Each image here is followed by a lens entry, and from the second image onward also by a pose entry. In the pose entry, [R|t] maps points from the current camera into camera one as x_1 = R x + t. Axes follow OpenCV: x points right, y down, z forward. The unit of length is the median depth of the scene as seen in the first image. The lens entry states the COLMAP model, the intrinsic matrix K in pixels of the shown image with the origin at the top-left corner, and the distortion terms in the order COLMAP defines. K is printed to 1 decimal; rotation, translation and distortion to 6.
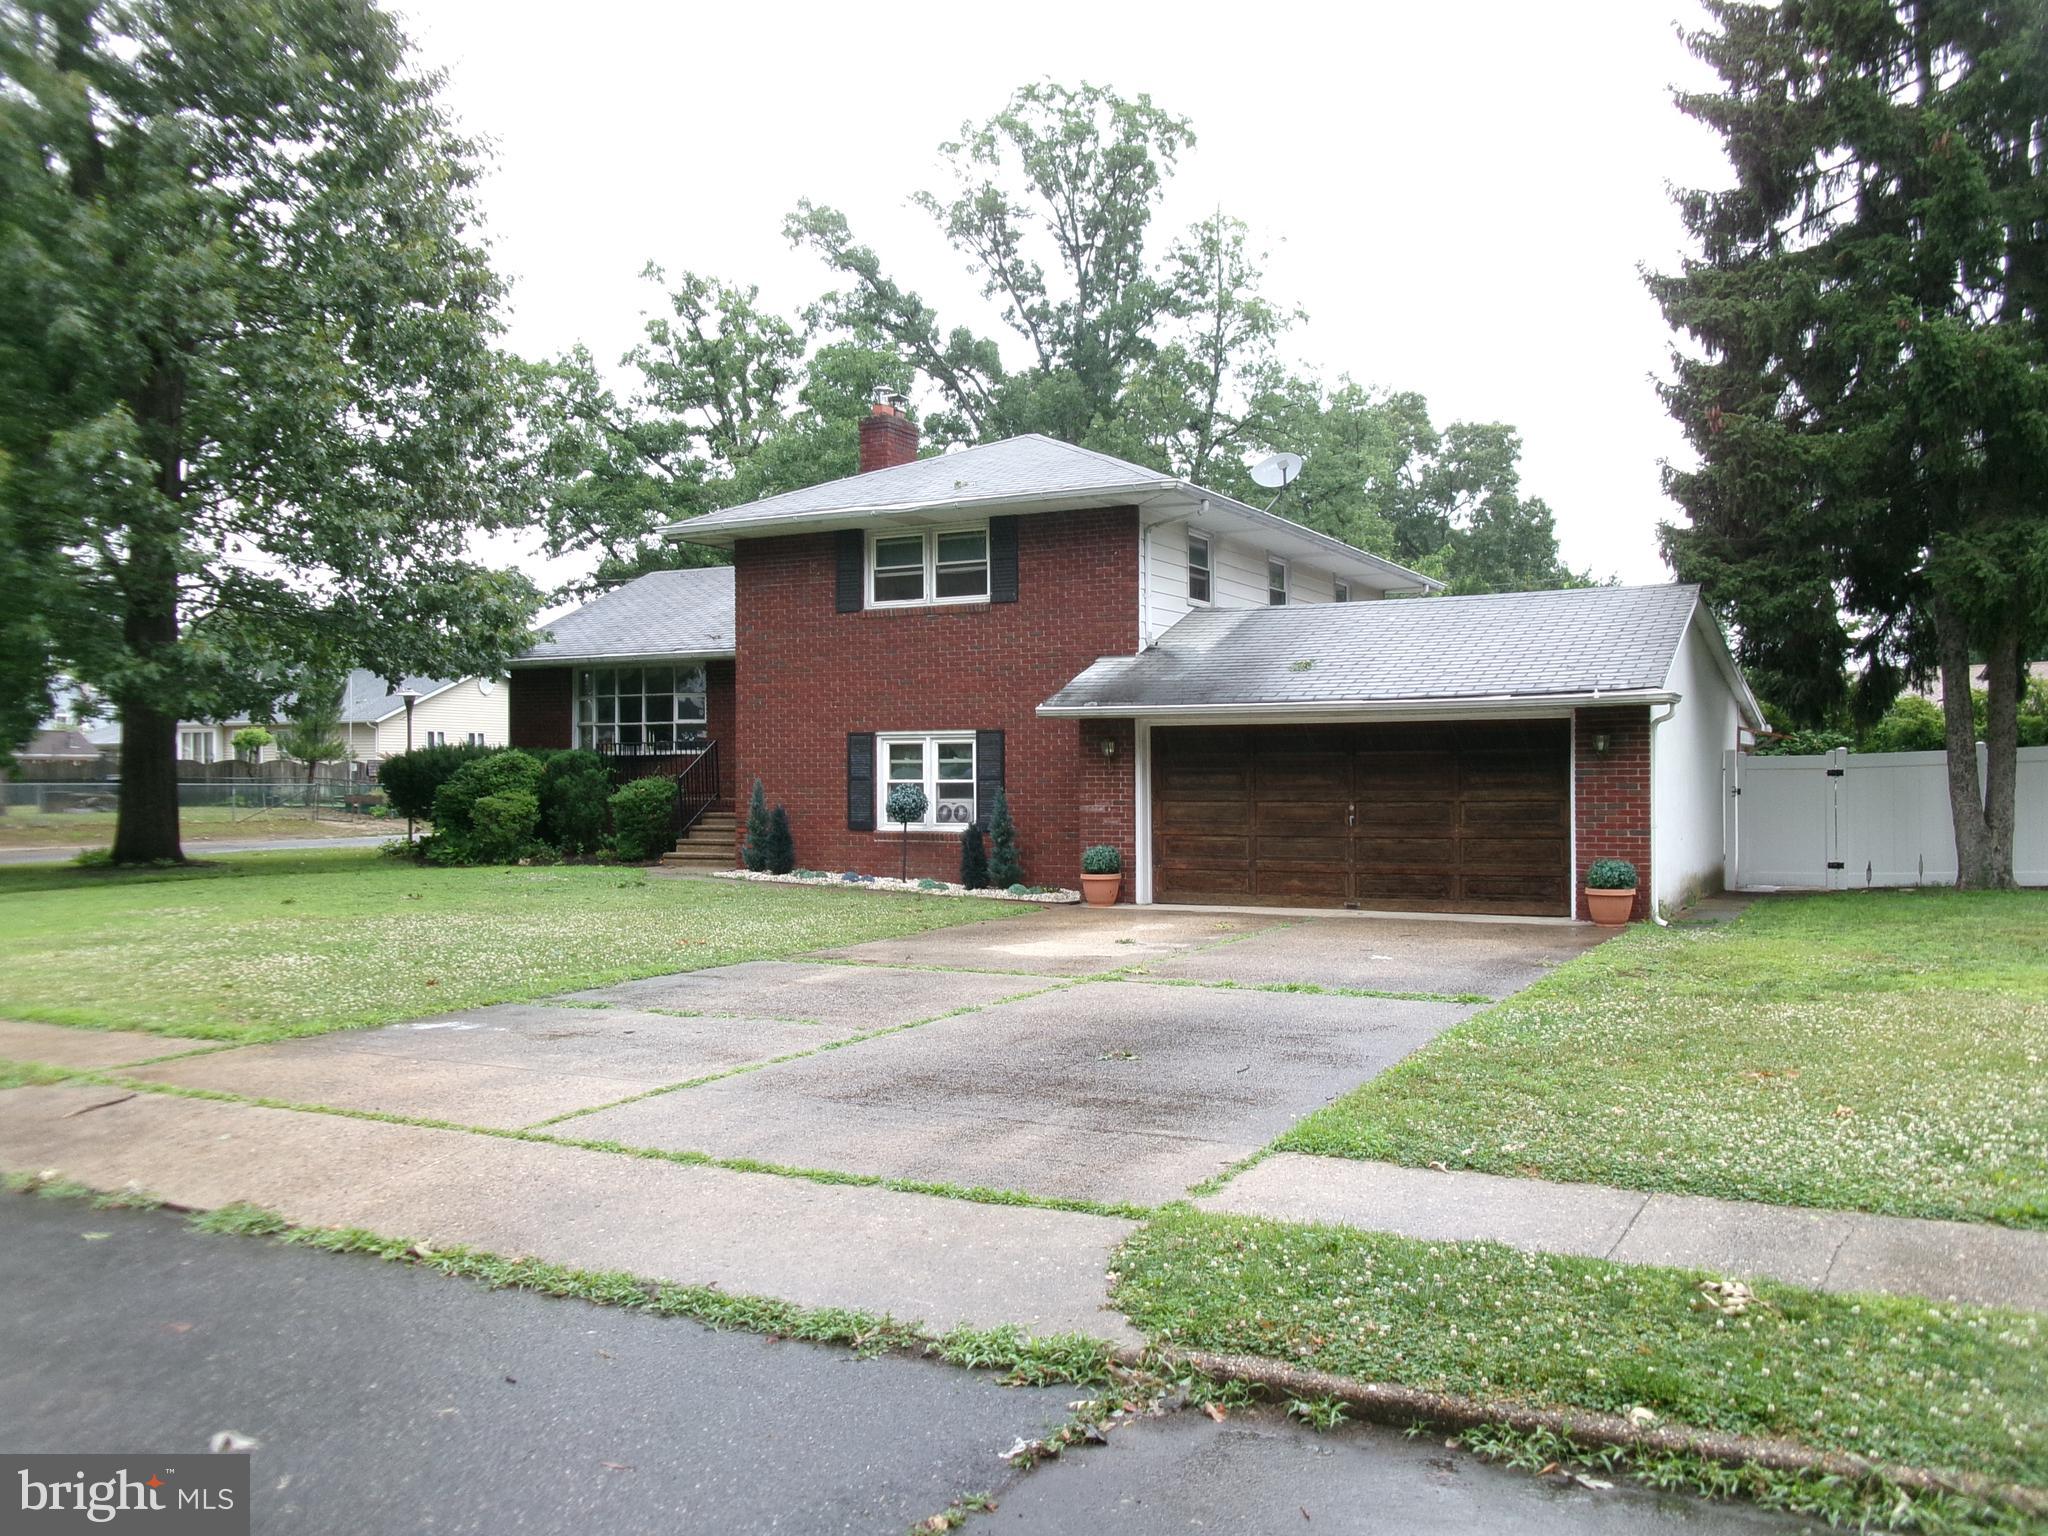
lens RADIAL K [[1684.8, 0, 1036.4], [0, 1684.8, 785.7], [0, 0, 1]] dist [0.005426, 0.012618]
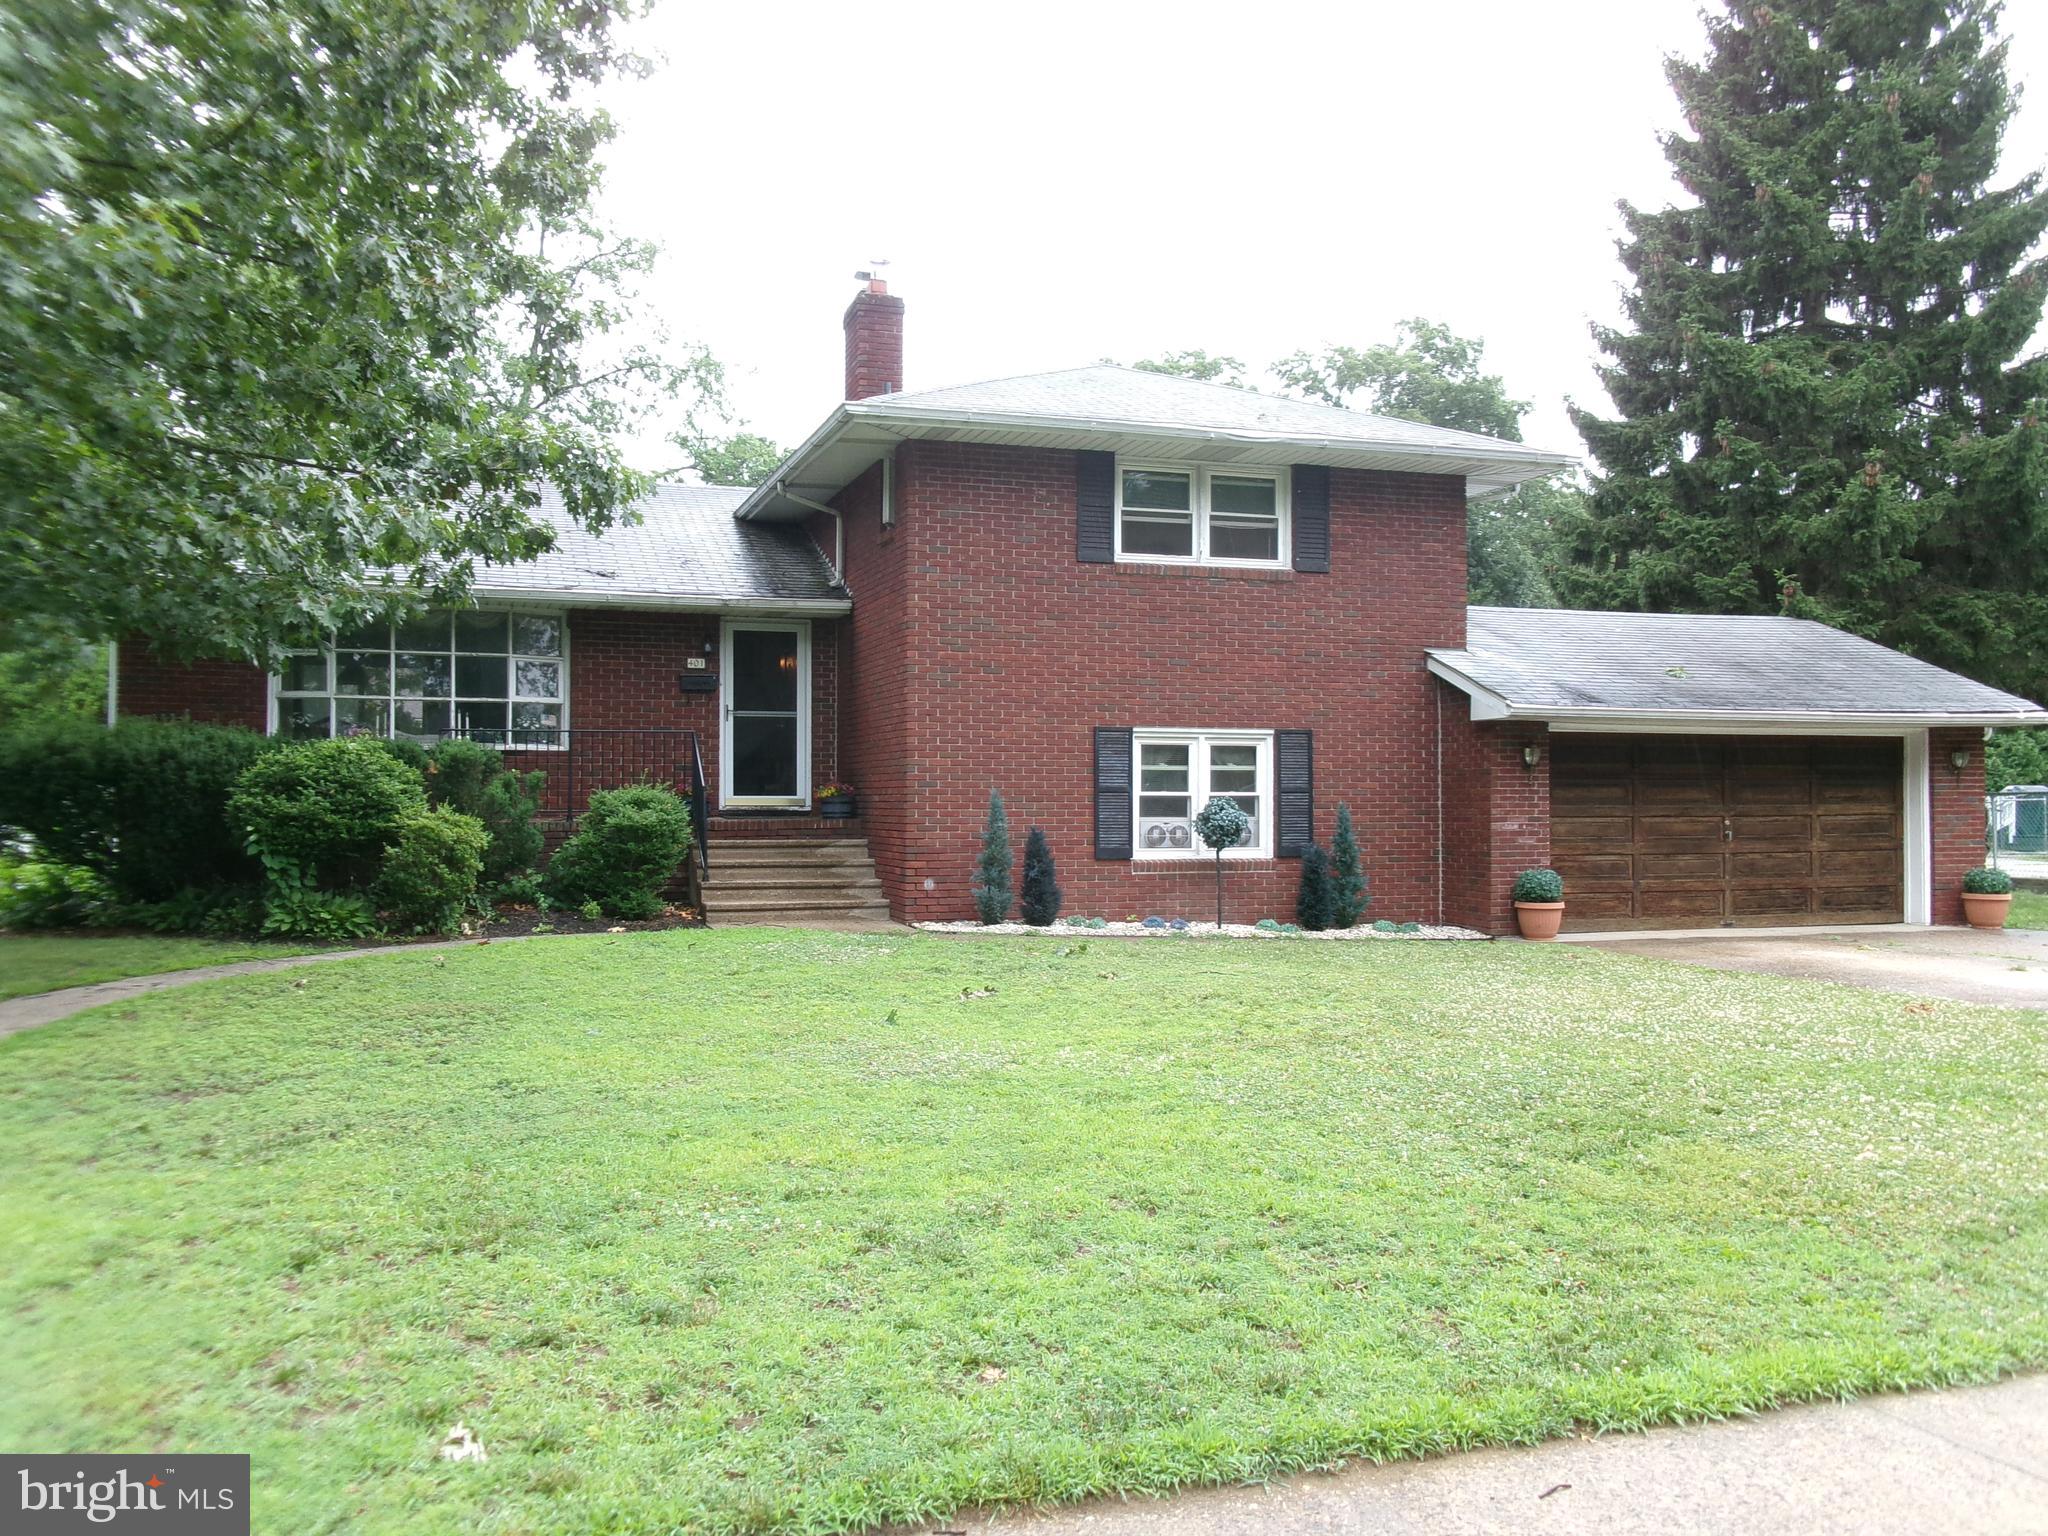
lens RADIAL K [[1684.8, 0, 1036.4], [0, 1684.8, 785.7], [0, 0, 1]] dist [0.005426, 0.012618]
pose [[0.693643, 0.009112, 0.720261, -0.666669], [0.000680, 0.999911, -0.013306, 0.003784], [-0.720319, 0.009719, 0.693575, 0.517204]]
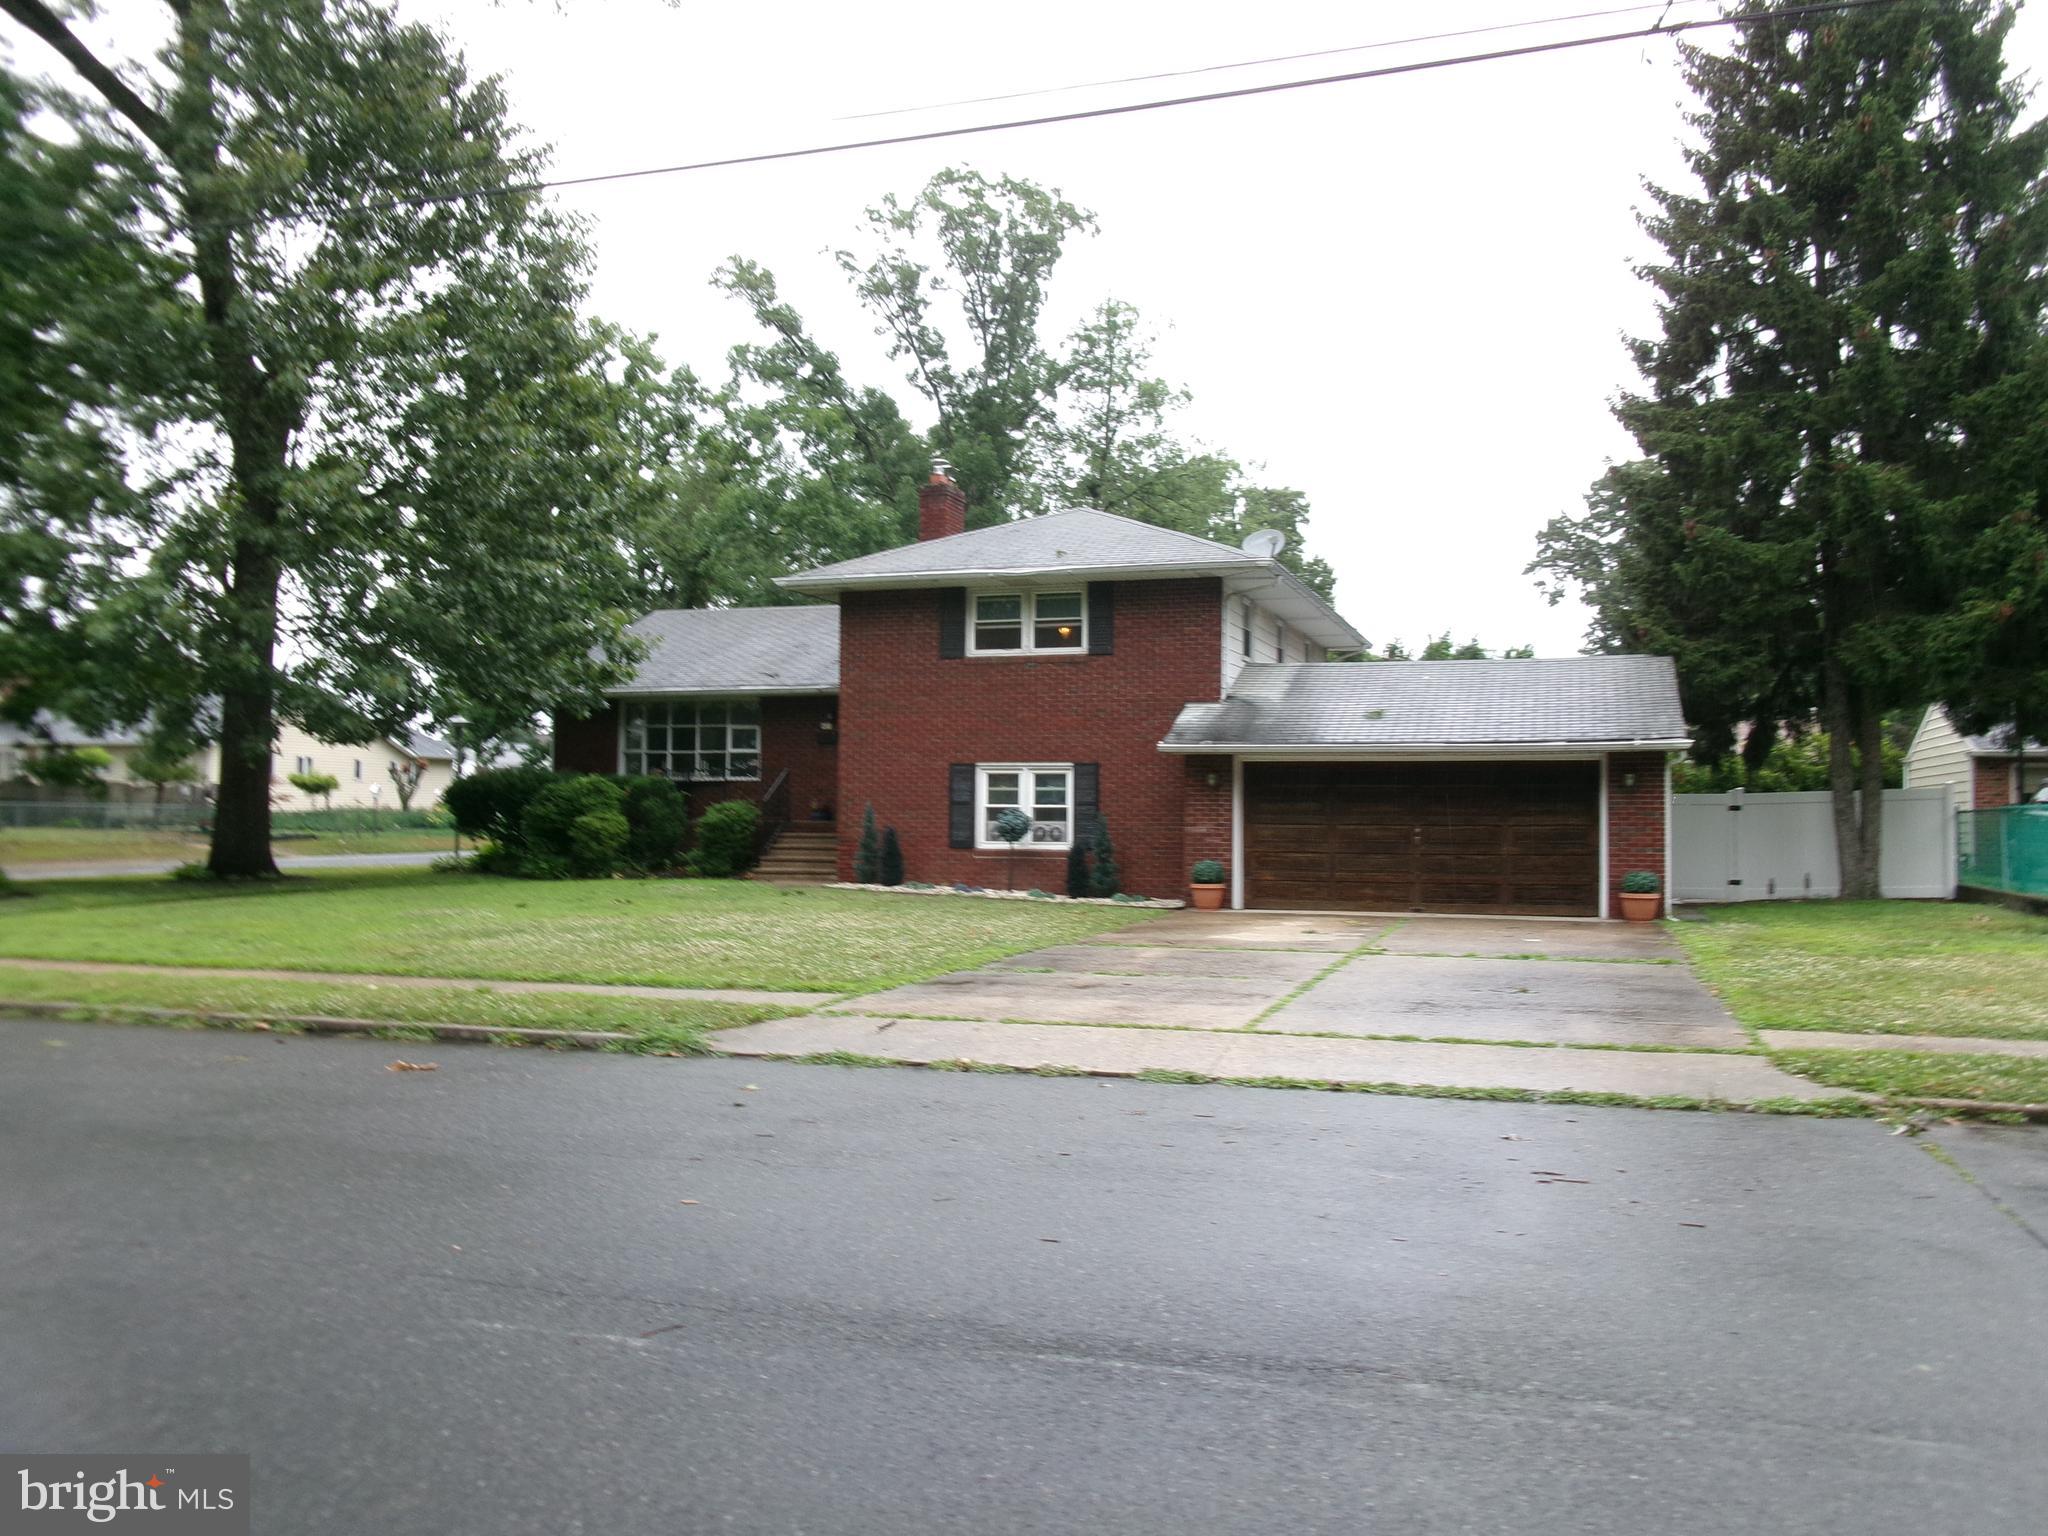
lens RADIAL K [[1680.7, 0, 1041.5], [0, 1680.7, 797.6], [0, 0, 1]] dist [0.005631, 0.012032]
pose [[0.985277, 0.012654, 0.170495, -0.249047], [-0.010142, 0.999827, -0.015598, 0.009442], [-0.170663, 0.013639, 0.985235, -0.141776]]
